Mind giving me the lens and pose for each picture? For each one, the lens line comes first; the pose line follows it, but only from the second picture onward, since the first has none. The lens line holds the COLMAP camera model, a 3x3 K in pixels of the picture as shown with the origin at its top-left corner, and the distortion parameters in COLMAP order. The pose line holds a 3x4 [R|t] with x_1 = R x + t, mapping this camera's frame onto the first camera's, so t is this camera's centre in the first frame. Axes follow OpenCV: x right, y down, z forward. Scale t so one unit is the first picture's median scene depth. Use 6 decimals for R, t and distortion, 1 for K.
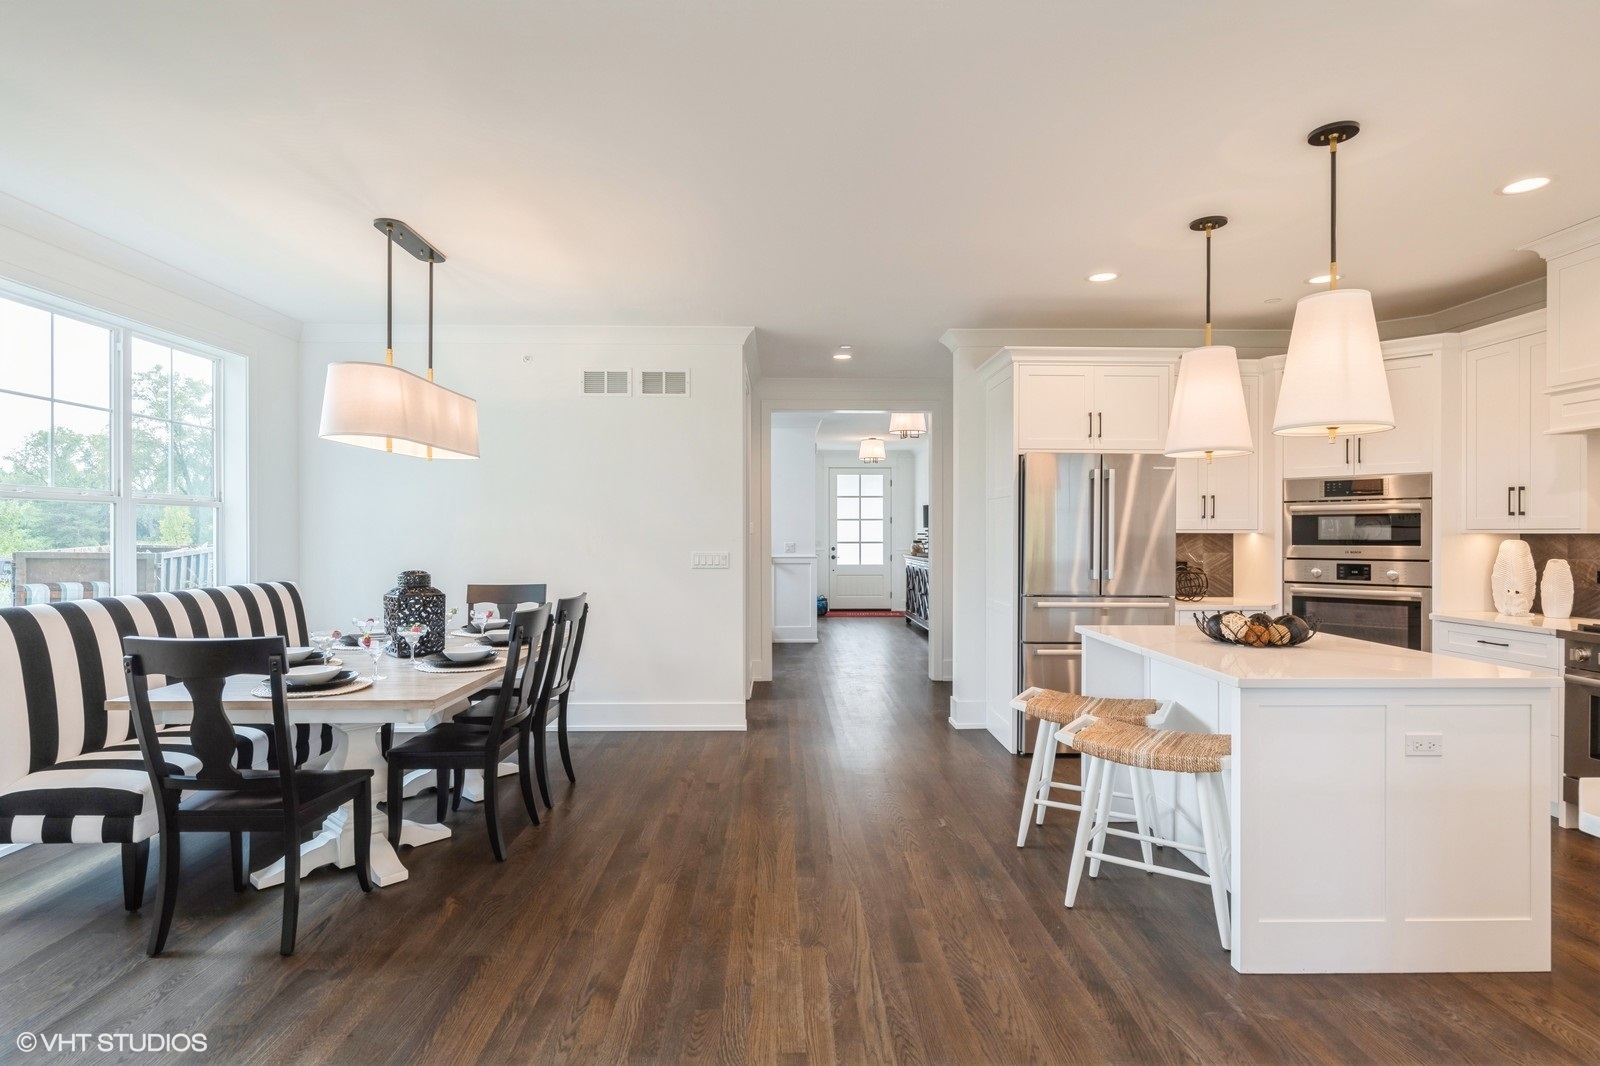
lens RADIAL K [[822.3, 0, 795.9], [0, 822.3, 533.6], [0, 0, 1]] dist [-0.001310, -0.000879]
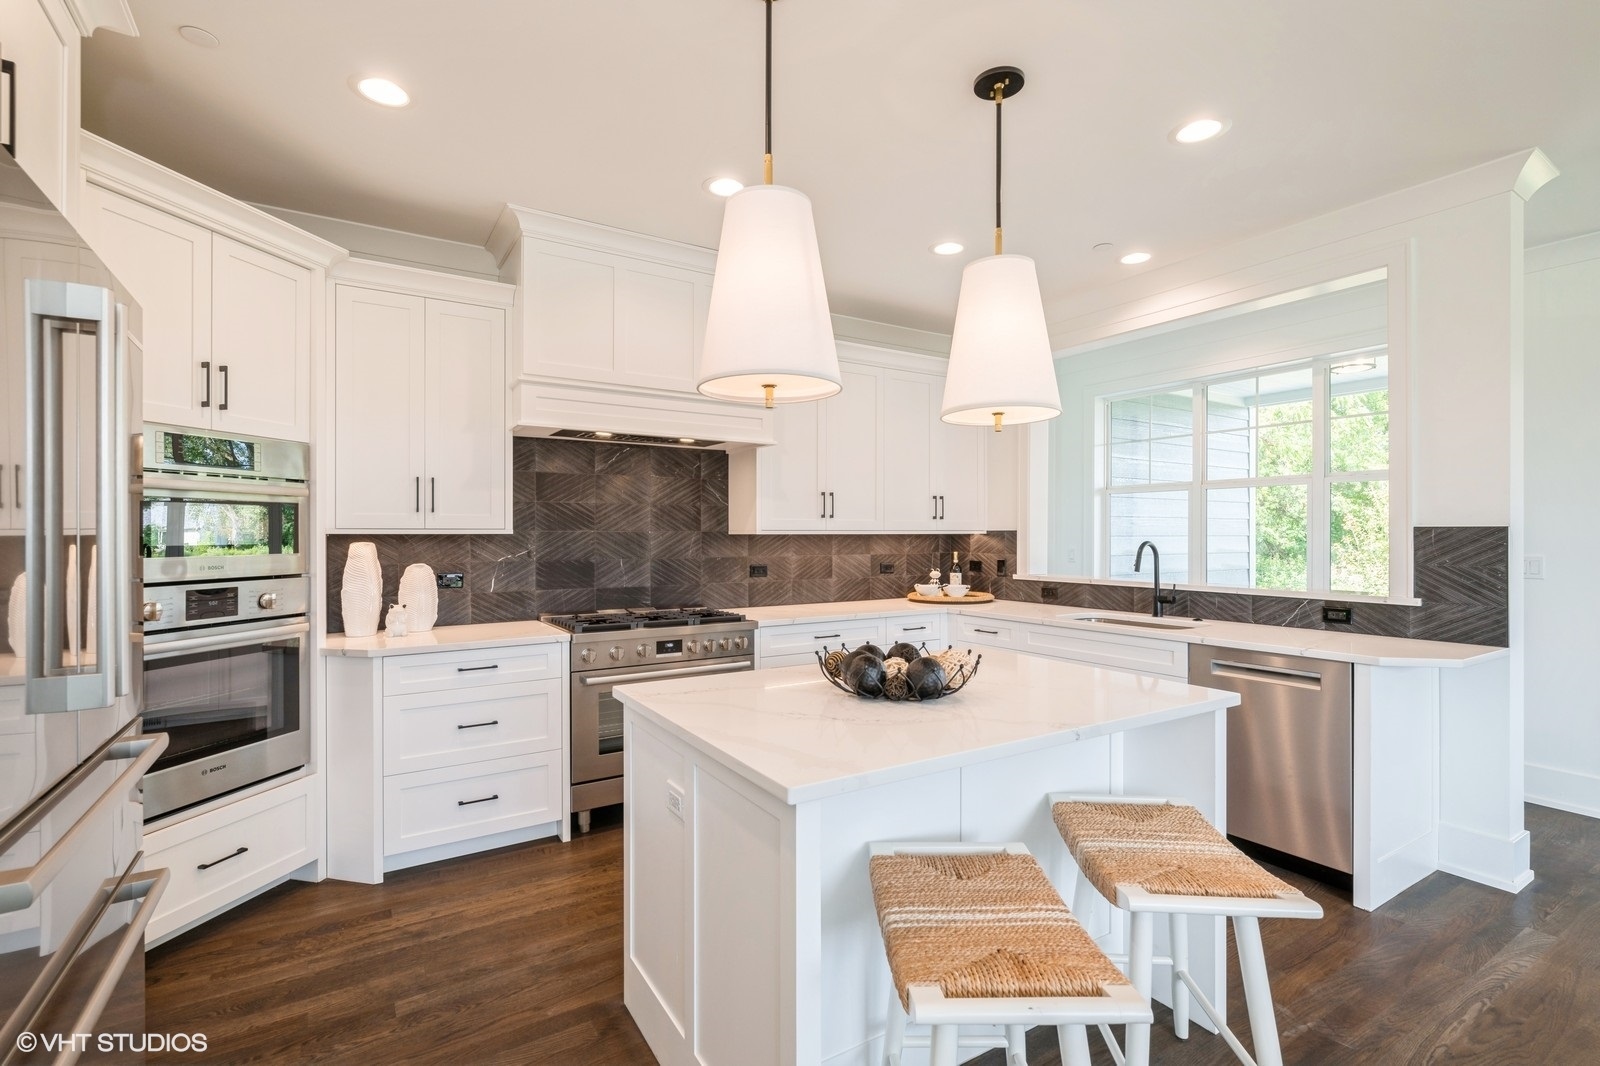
lens RADIAL K [[733.9, 0, 803.6], [0, 733.9, 536.9], [0, 0, 1]] dist [0.002907, 0.000122]
pose [[-0.508650, -0.001257, 0.860972, 0.045231], [0.001742, 0.999995, 0.002490, 0.001353], [-0.860971, 0.002766, -0.508646, 0.925006]]
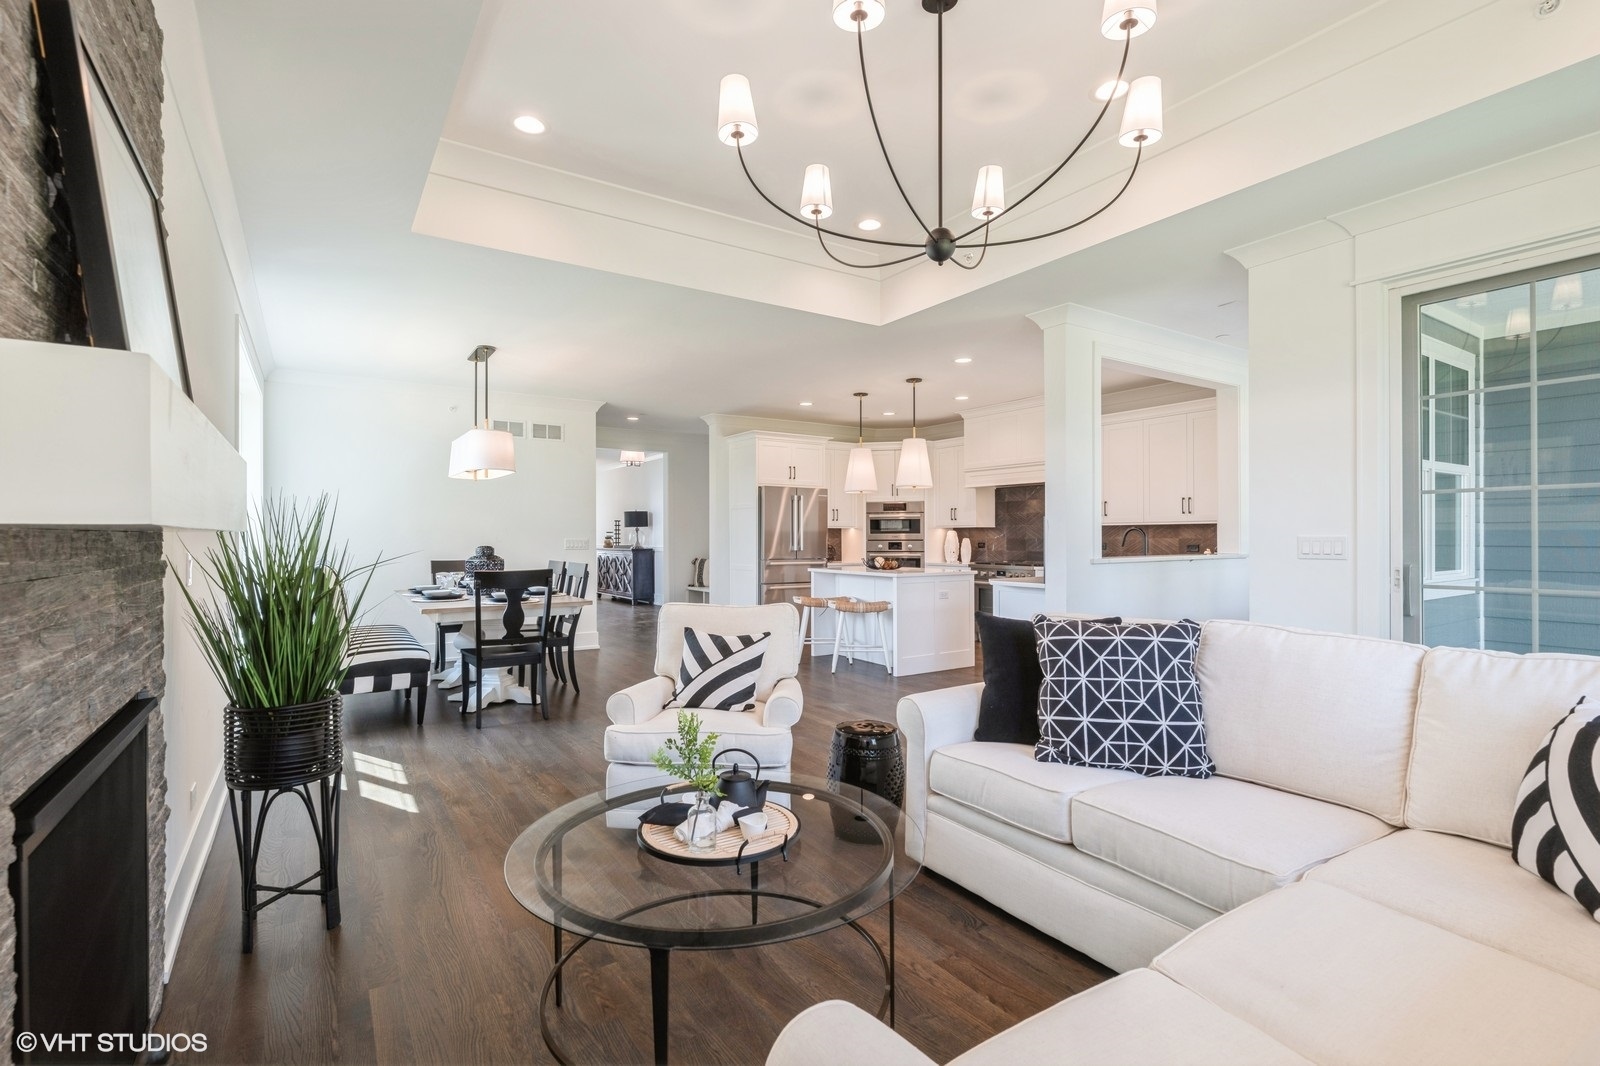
lens RADIAL K [[733.9, 0, 800.3], [0, 733.9, 535.1], [0, 0, 1]] dist [0.002907, 0.000122]
pose [[0.845252, -0.001683, 0.534365, -0.581124], [0.003809, 0.999989, -0.002874, 0.023356], [-0.534354, 0.004465, 0.845249, -0.516310]]
